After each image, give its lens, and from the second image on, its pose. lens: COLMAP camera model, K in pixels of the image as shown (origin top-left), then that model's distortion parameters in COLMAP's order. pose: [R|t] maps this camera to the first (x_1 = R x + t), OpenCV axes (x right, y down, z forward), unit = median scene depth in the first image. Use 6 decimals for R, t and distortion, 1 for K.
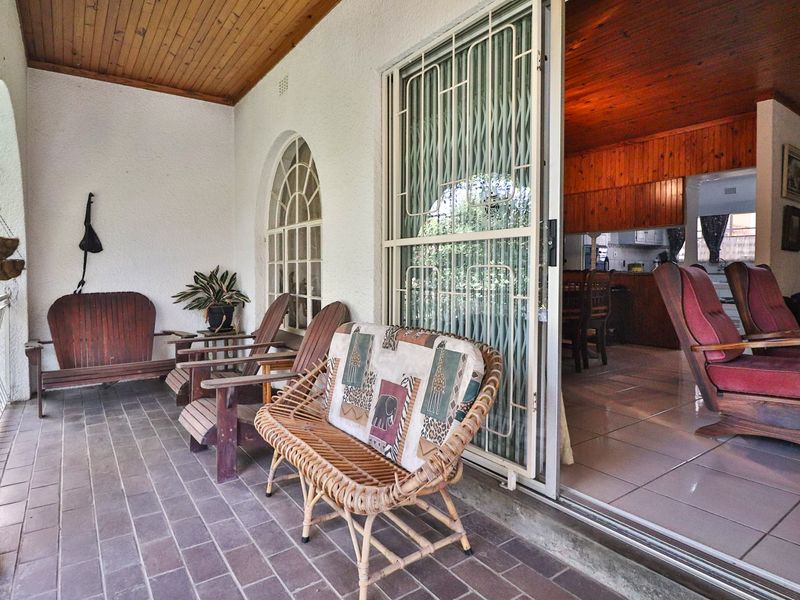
lens RADIAL K [[464.2, 0, 400.3], [0, 464.2, 294.3], [0, 0, 1]] dist [-0.011835, -0.008790]
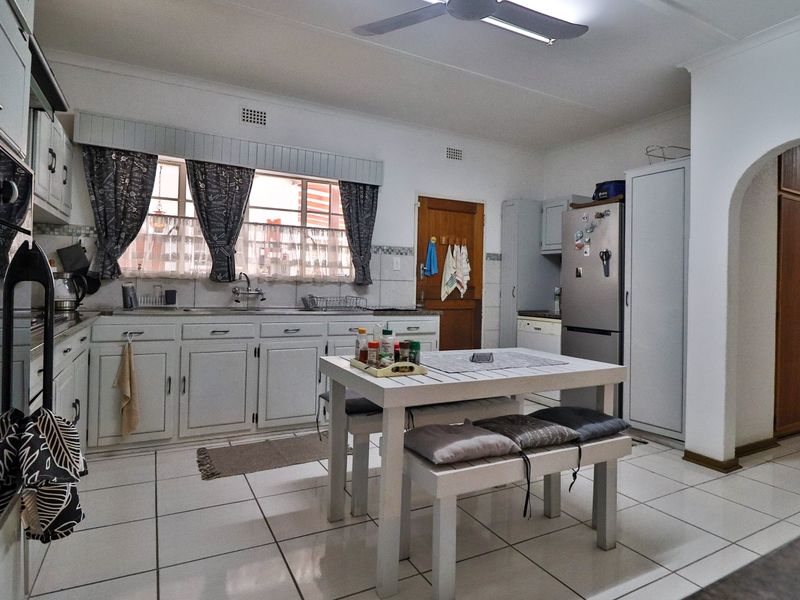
lens RADIAL K [[464.2, 0, 399.1], [0, 464.2, 302.4], [0, 0, 1]] dist [-0.011835, -0.008790]
pose [[0.126793, -0.034269, 0.991337, 0.291106], [0.022163, 0.999251, 0.031708, -0.059849], [-0.991682, 0.017951, 0.127457, 0.785362]]
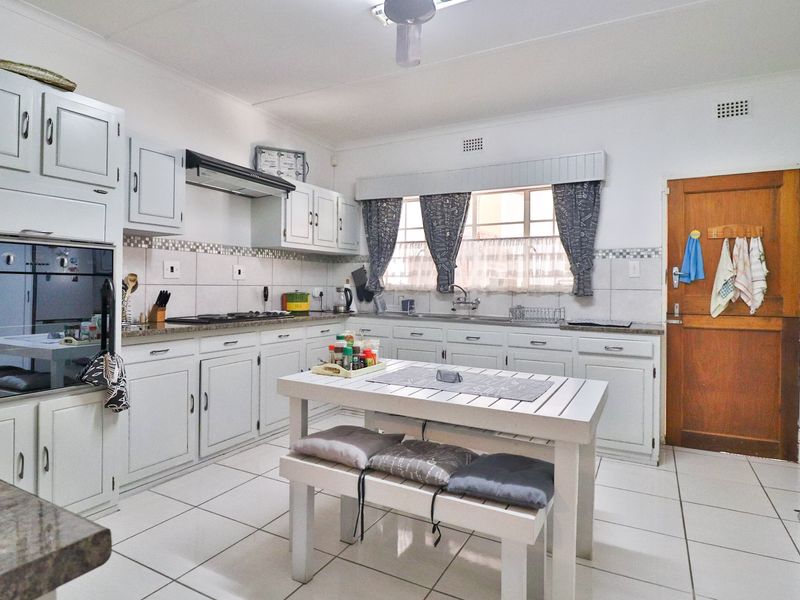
lens RADIAL K [[464.2, 0, 397.0], [0, 464.2, 296.0], [0, 0, 1]] dist [-0.011835, -0.008790]
pose [[0.897438, 0.001033, 0.441140, 0.419590], [0.009554, 0.999717, -0.021777, -0.055372], [-0.441038, 0.023758, 0.897174, 0.584574]]
